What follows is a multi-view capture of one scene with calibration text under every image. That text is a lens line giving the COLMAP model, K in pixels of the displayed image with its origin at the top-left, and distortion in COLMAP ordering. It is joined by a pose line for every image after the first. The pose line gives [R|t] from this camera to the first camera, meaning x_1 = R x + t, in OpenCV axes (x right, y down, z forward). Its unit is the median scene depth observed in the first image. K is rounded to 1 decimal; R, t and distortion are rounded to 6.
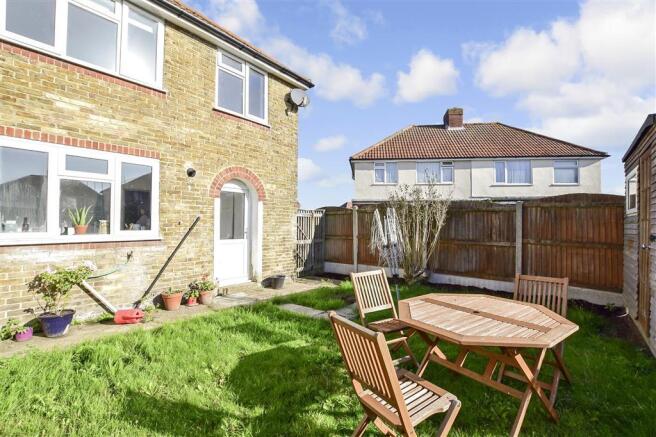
lens RADIAL K [[285.9, 0, 327.7], [0, 285.9, 217.0], [0, 0, 1]] dist [-0.004629, -0.000577]
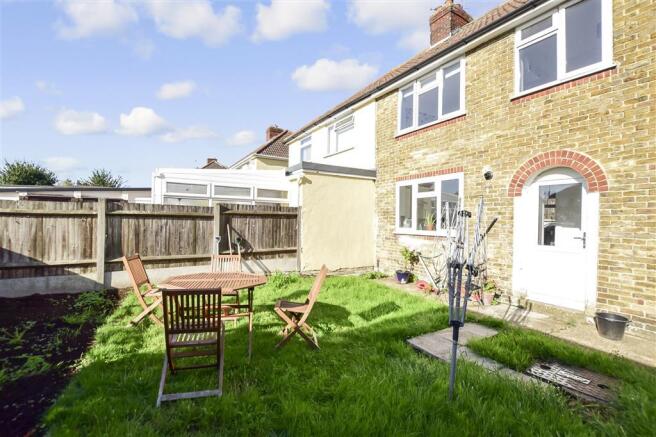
lens RADIAL K [[285.9, 0, 346.6], [0, 285.9, 224.2], [0, 0, 1]] dist [-0.004629, -0.000577]
pose [[-0.250200, -0.004091, -0.968185, 0.646861], [0.000488, 0.999990, -0.004351, 0.025097], [0.968194, -0.001562, -0.250196, 0.751415]]
